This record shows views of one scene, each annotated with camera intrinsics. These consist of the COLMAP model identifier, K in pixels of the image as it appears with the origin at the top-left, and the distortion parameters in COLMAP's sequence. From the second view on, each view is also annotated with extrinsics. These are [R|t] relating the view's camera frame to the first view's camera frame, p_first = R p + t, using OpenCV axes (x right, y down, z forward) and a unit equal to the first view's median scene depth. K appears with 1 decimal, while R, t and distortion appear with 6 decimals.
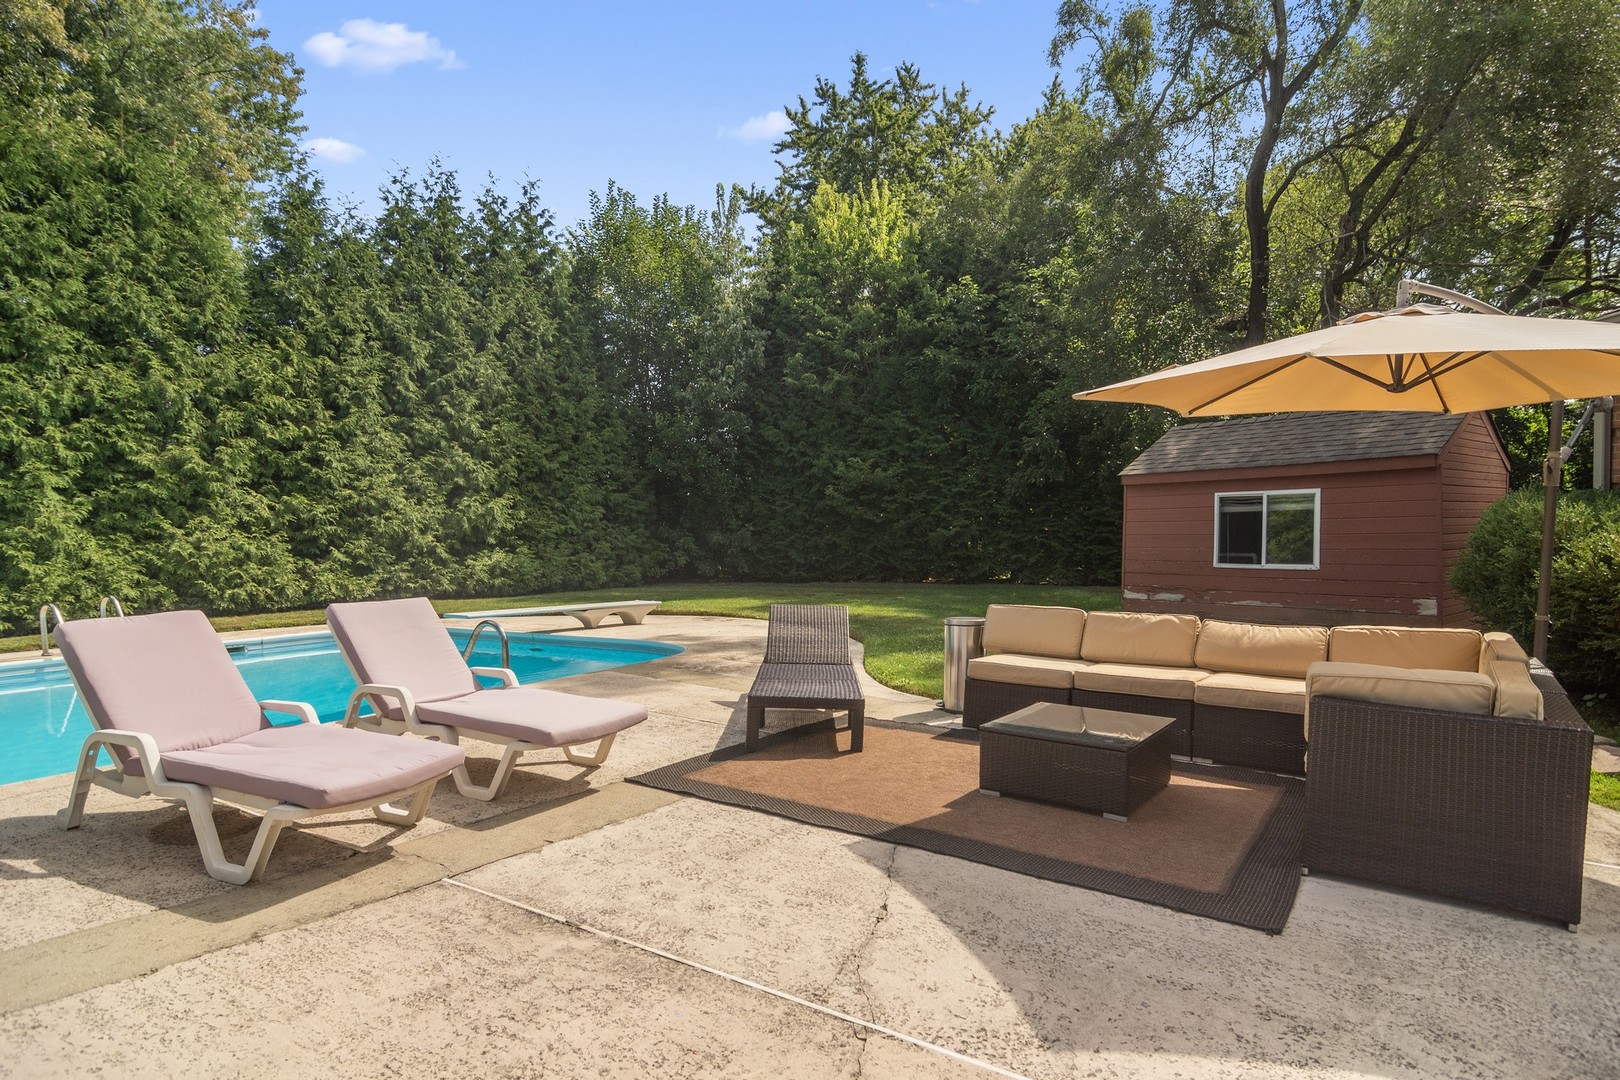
lens RADIAL K [[866.3, 0, 812.2], [0, 866.3, 532.6], [0, 0, 1]] dist [-0.002241, -0.000489]
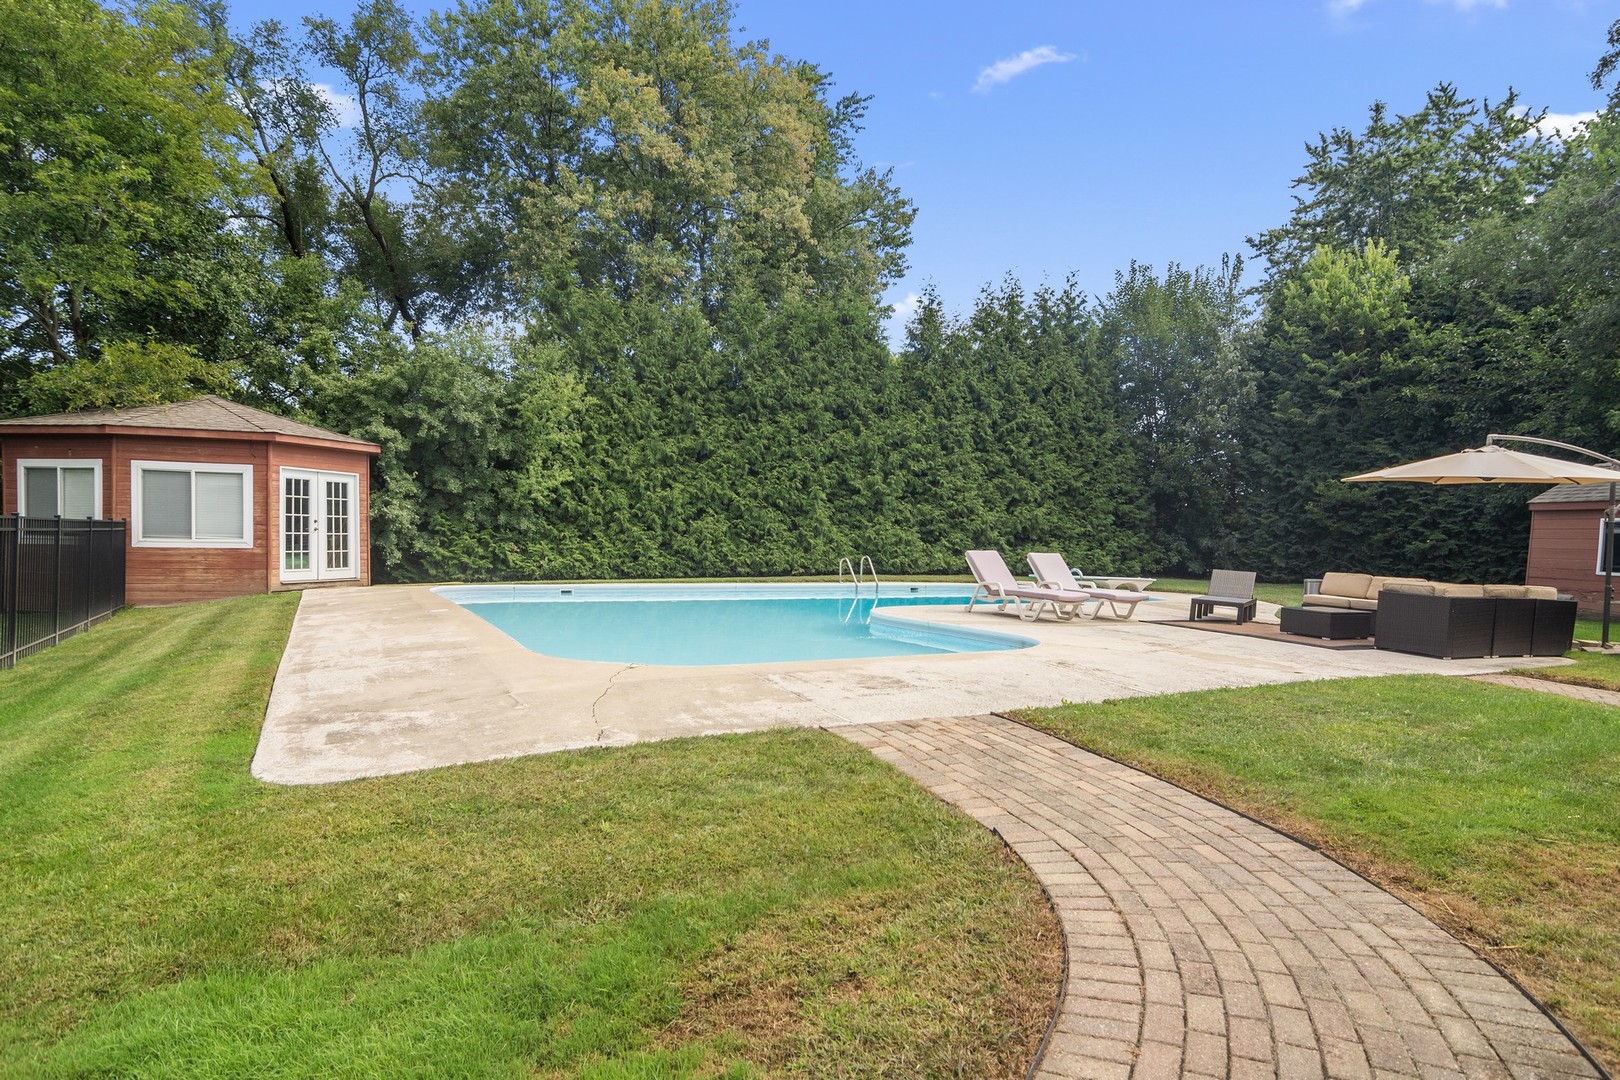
lens RADIAL K [[847.6, 0, 840.6], [0, 847.6, 576.9], [0, 0, 1]] dist [0.002988, 0.001924]
pose [[0.860405, 0.061401, -0.505898, 0.065530], [-0.037689, 0.997663, 0.056986, 0.006565], [0.508215, -0.029964, 0.860709, -0.355771]]
